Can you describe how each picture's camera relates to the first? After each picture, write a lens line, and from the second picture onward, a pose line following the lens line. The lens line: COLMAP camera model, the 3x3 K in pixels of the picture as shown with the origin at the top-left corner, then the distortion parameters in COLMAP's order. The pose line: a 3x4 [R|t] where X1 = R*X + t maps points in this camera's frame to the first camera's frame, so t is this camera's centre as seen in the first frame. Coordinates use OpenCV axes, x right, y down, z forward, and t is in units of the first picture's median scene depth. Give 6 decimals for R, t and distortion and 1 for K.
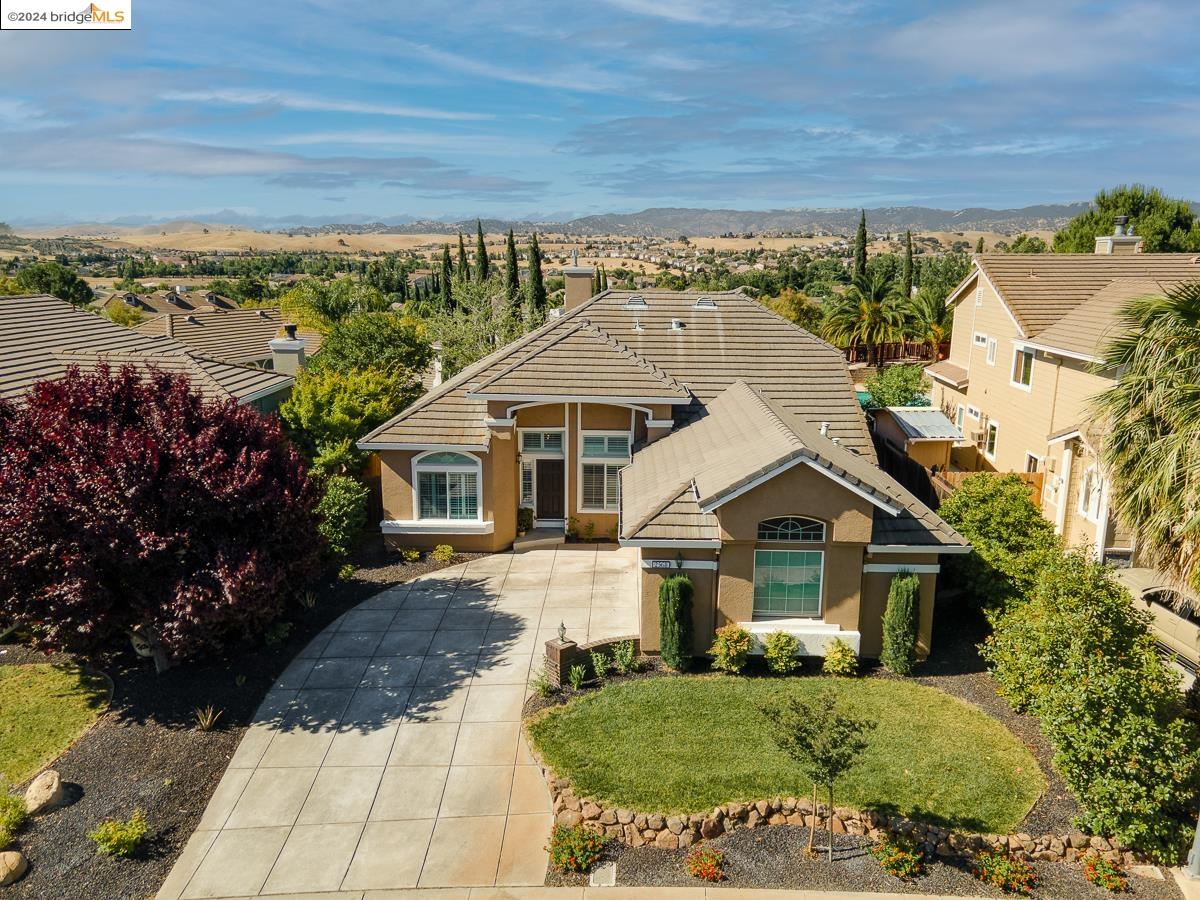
lens RADIAL K [[873.0, 0, 610.5], [0, 873.0, 446.0], [0, 0, 1]] dist [0.030484, 0.028754]
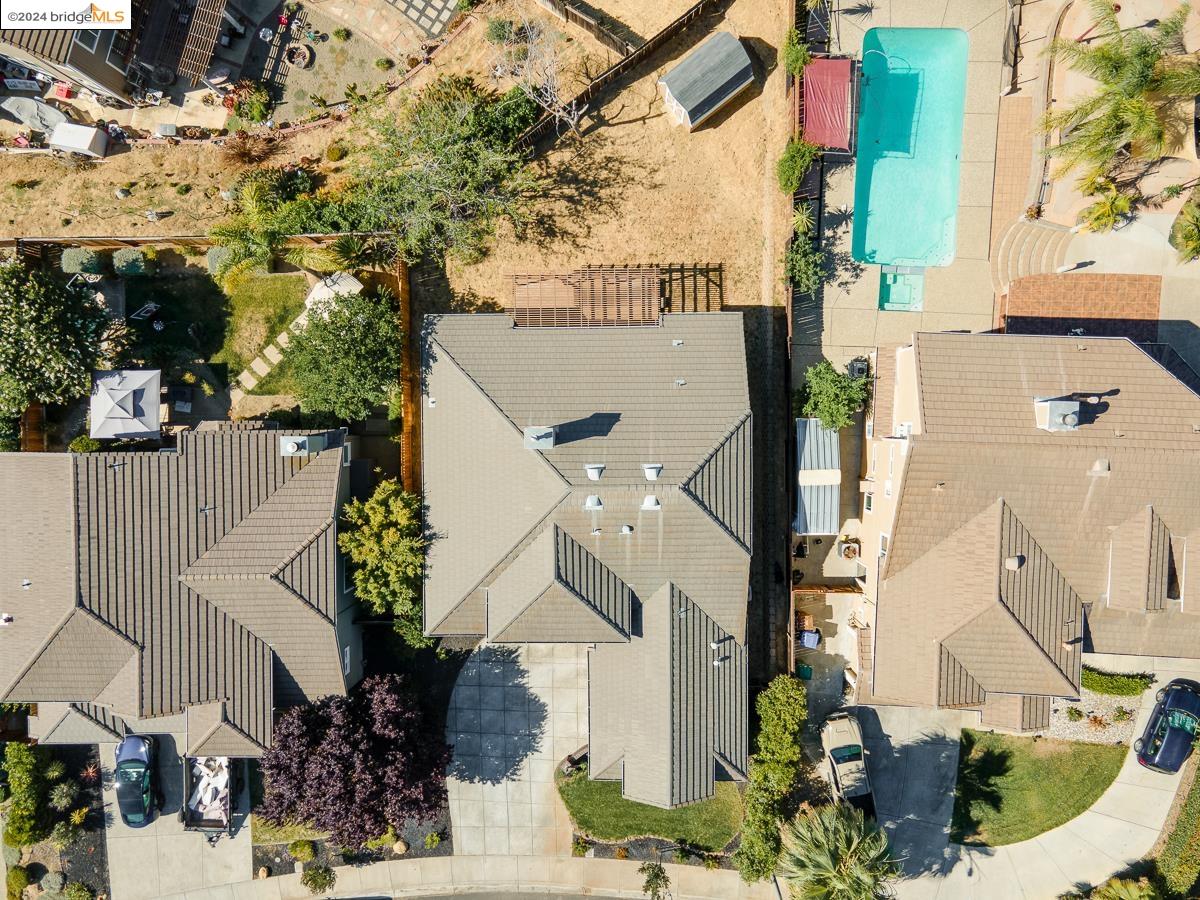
lens RADIAL K [[873.0, 0, 610.5], [0, 873.0, 446.0], [0, 0, 1]] dist [0.030484, 0.028754]
pose [[0.999160, -0.019282, -0.036171, 0.161682], [0.039114, 0.184569, 0.982041, -2.233793], [-0.012260, -0.982630, 0.185168, 1.419705]]
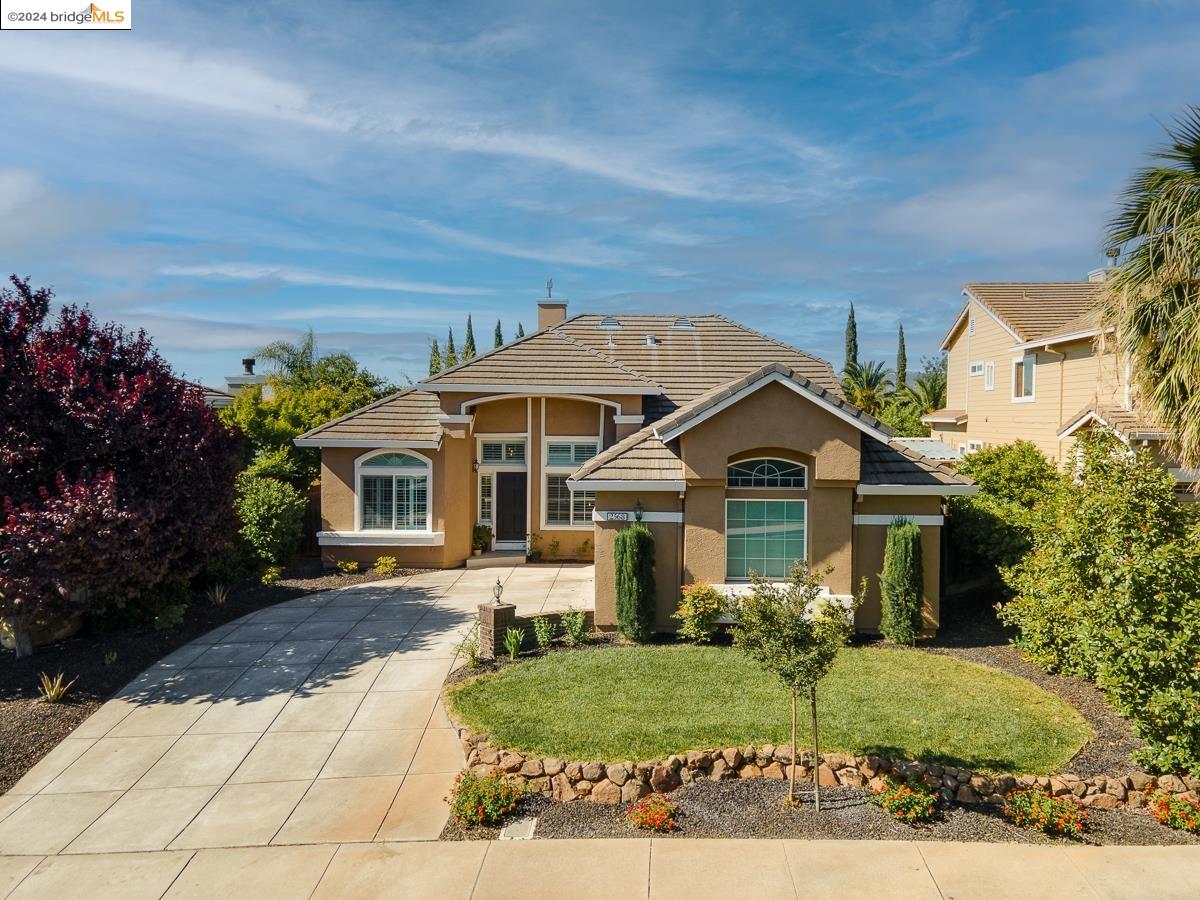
lens RADIAL K [[873.0, 0, 610.5], [0, 873.0, 446.0], [0, 0, 1]] dist [0.030484, 0.028754]
pose [[0.999982, -0.002671, -0.005301, 0.057750], [0.001671, 0.983609, -0.180309, 0.228345], [0.005696, 0.180297, 0.983596, 0.150087]]
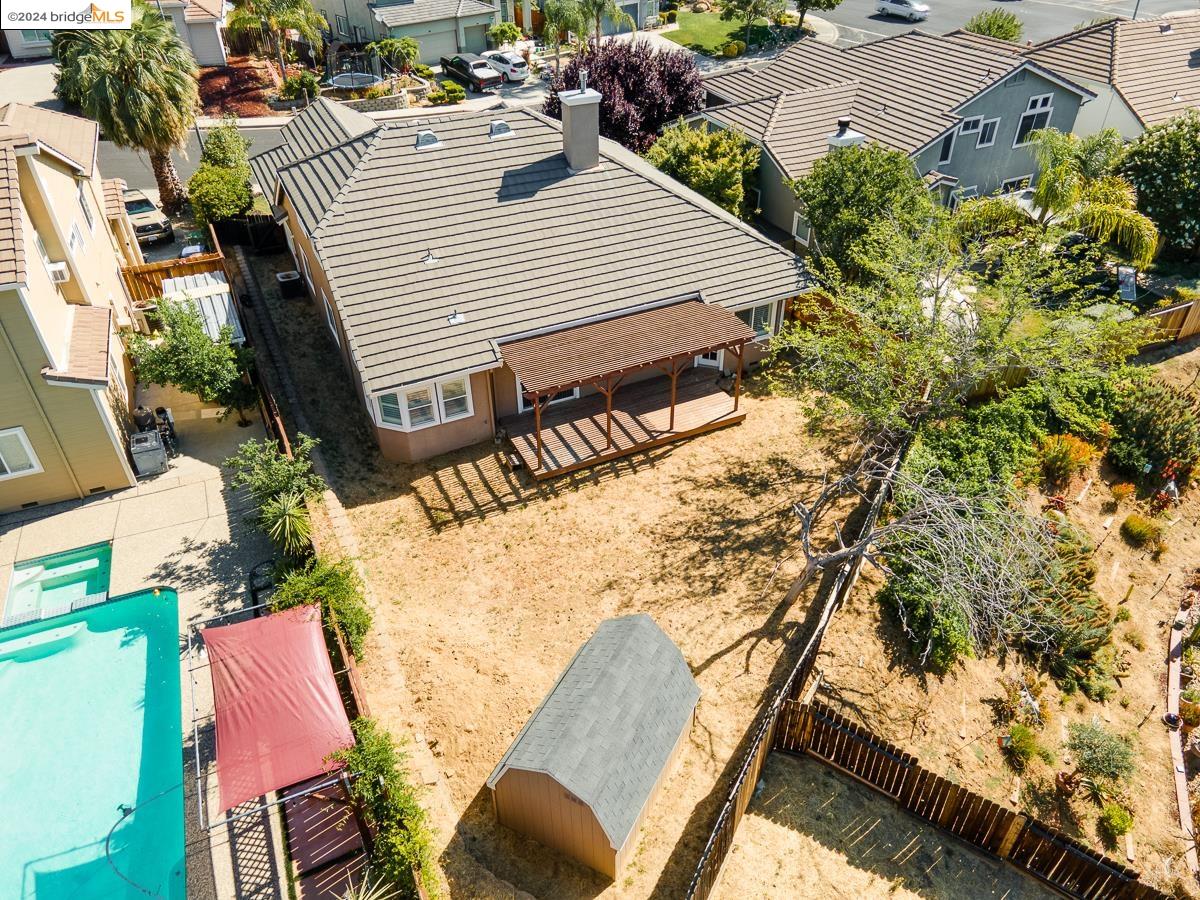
lens RADIAL K [[873.0, 0, 610.5], [0, 873.0, 446.0], [0, 0, 1]] dist [0.030484, 0.028754]
pose [[-0.894555, 0.261401, -0.362548, 0.583734], [-0.095734, 0.680262, 0.726691, -1.044117], [0.436586, 0.684773, -0.583506, 3.086622]]
